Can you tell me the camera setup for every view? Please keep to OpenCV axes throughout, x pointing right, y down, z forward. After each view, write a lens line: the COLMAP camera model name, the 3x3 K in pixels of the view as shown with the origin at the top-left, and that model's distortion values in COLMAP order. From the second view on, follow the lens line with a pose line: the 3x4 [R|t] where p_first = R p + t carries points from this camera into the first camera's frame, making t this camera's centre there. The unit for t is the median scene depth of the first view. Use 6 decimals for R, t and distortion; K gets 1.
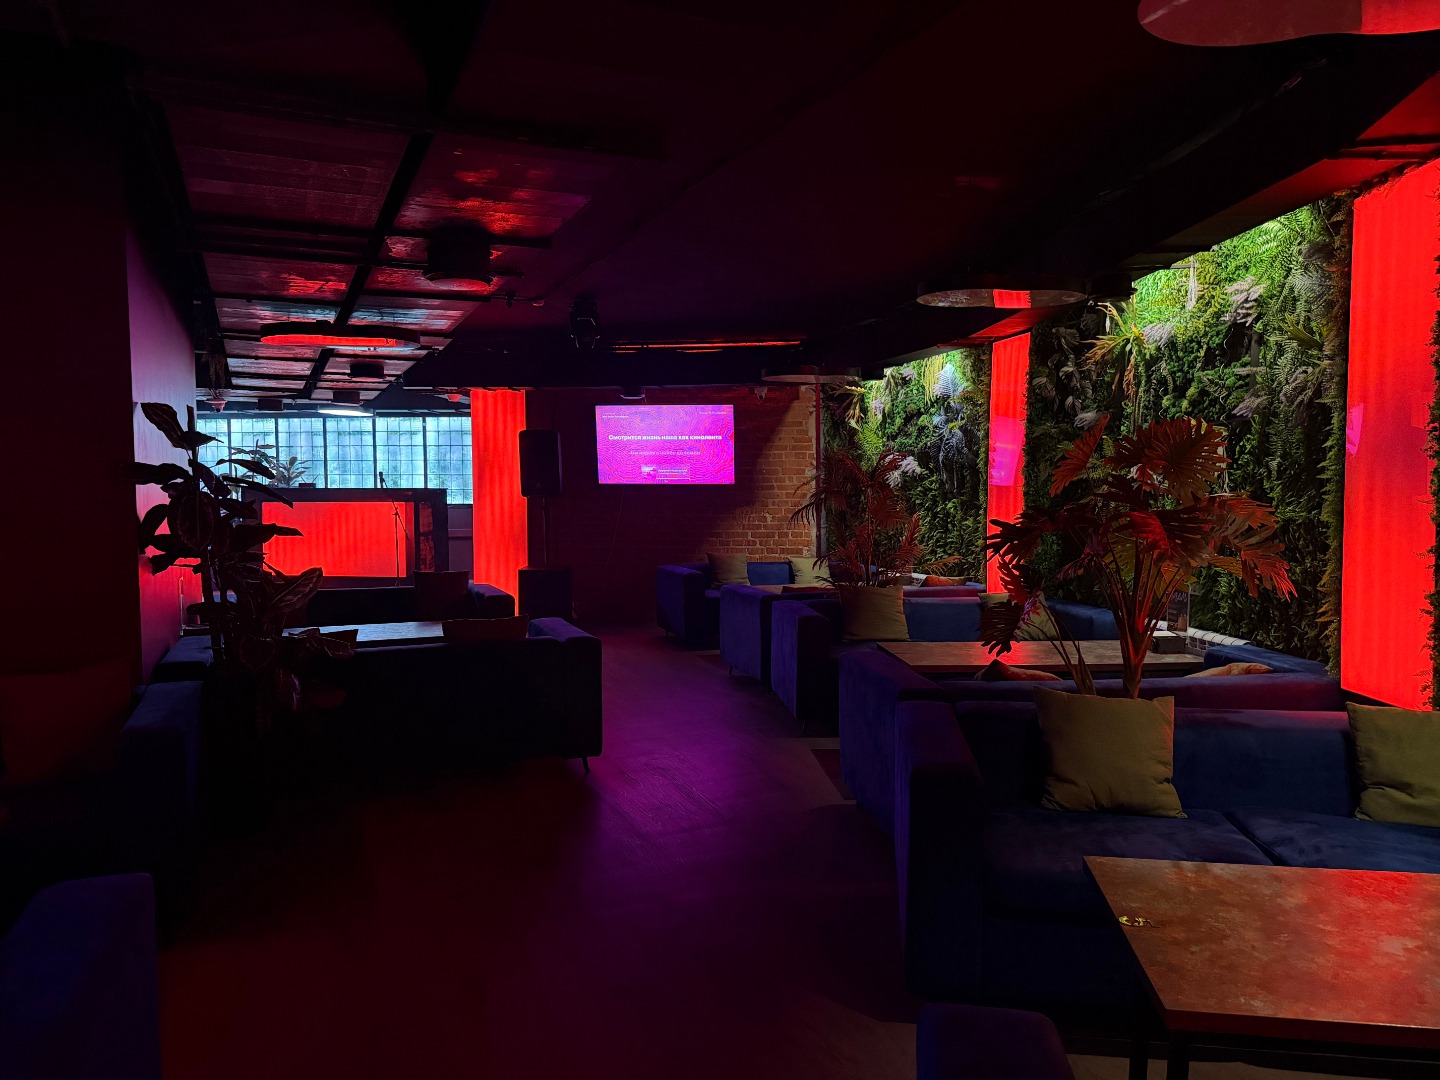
lens RADIAL K [[1006.1, 0, 728.1], [0, 1006.1, 543.8], [0, 0, 1]] dist [0.135007, -0.231471]
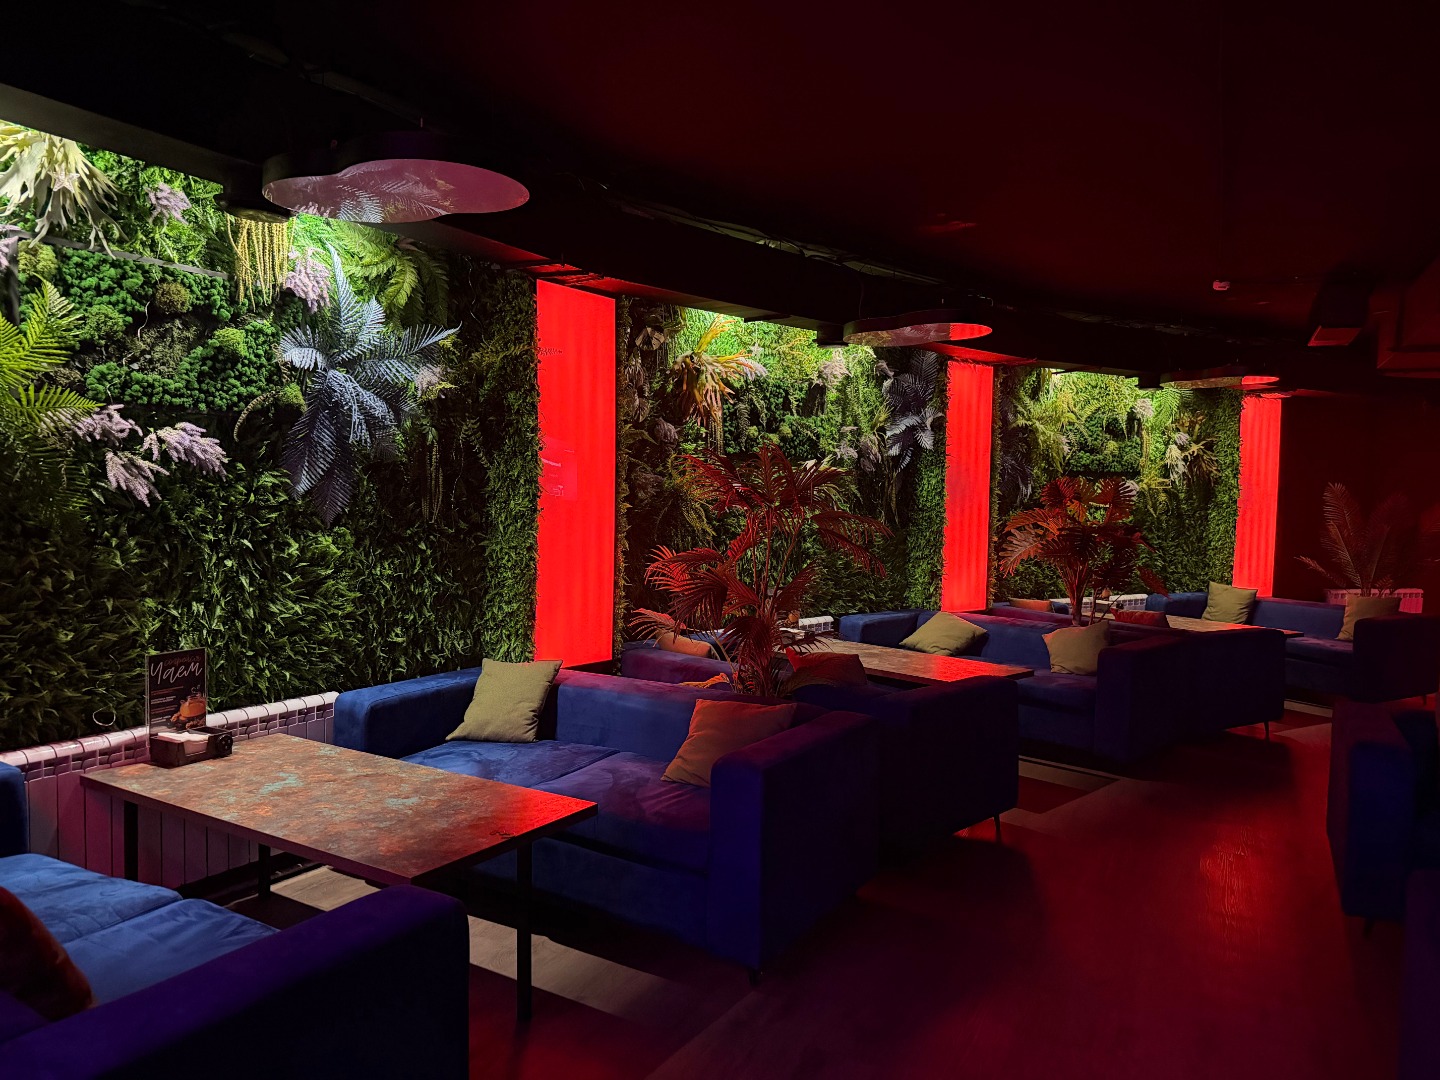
lens RADIAL K [[1006.1, 0, 728.1], [0, 1006.1, 543.8], [0, 0, 1]] dist [0.135007, -0.231471]
pose [[-0.651258, -0.049539, 0.757238, -0.170267], [0.019996, 0.996400, 0.082383, -0.044892], [-0.758593, 0.068794, -0.647923, 0.730611]]
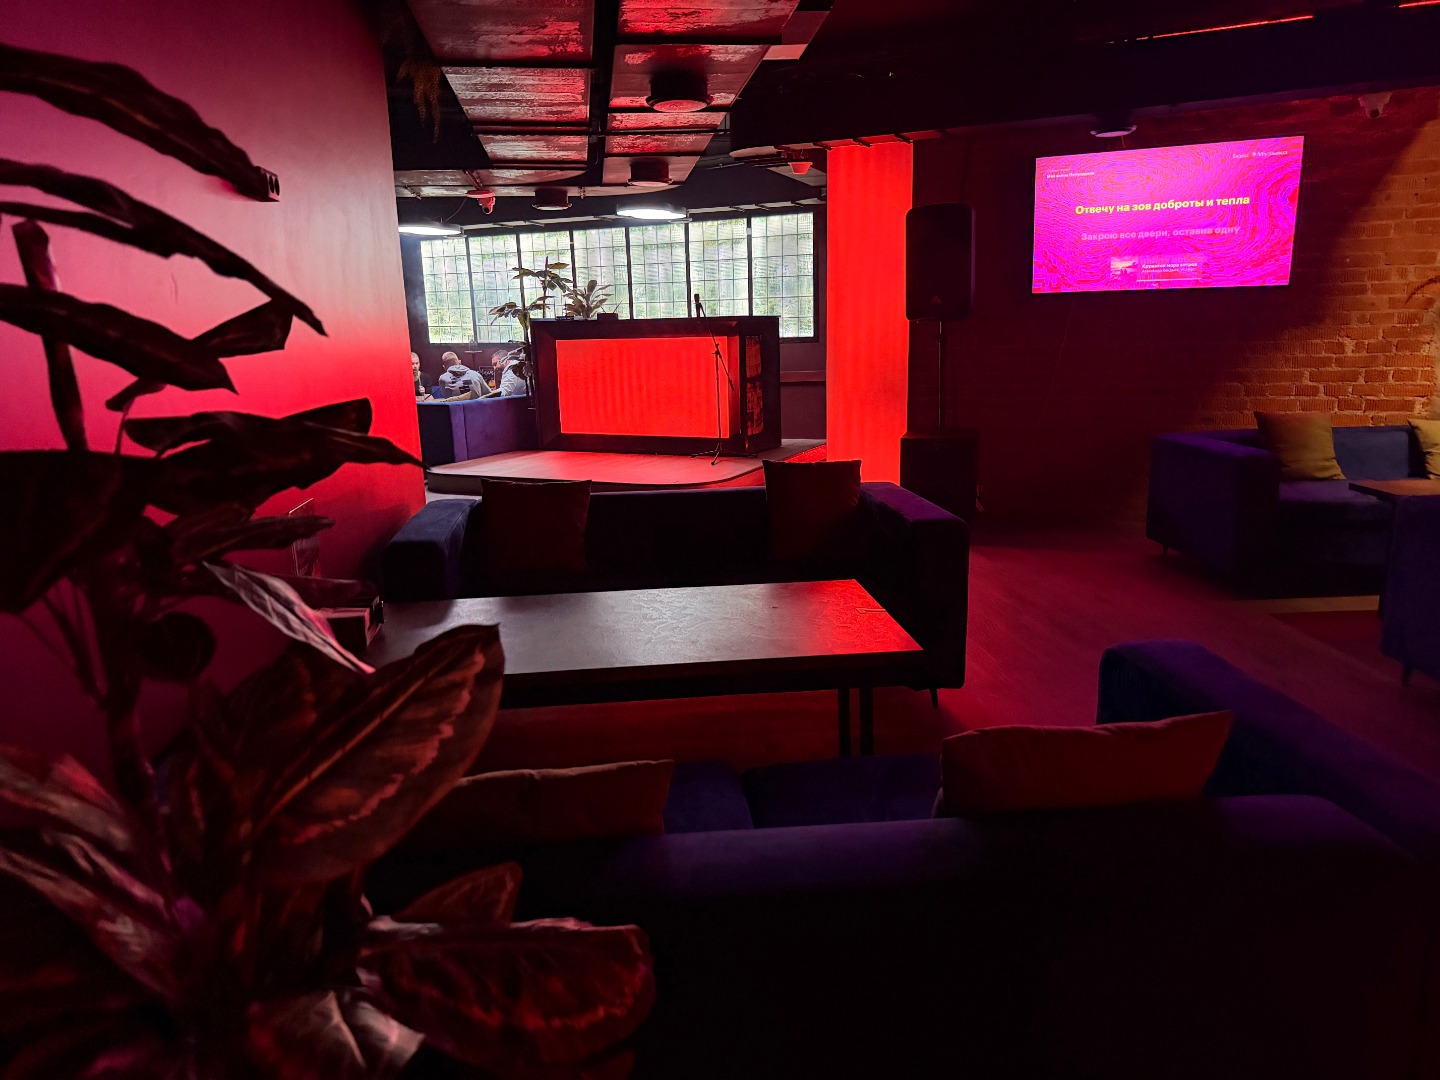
lens RADIAL K [[904.3, 0, 720.0], [0, 904.3, 540.0], [0, 0, 1]] dist [0.075307, -0.089312]
pose [[0.956892, 0.042448, -0.287324, -0.124551], [0.009010, 0.984449, 0.175442, -0.010337], [0.290303, -0.170468, 0.941629, 0.345541]]
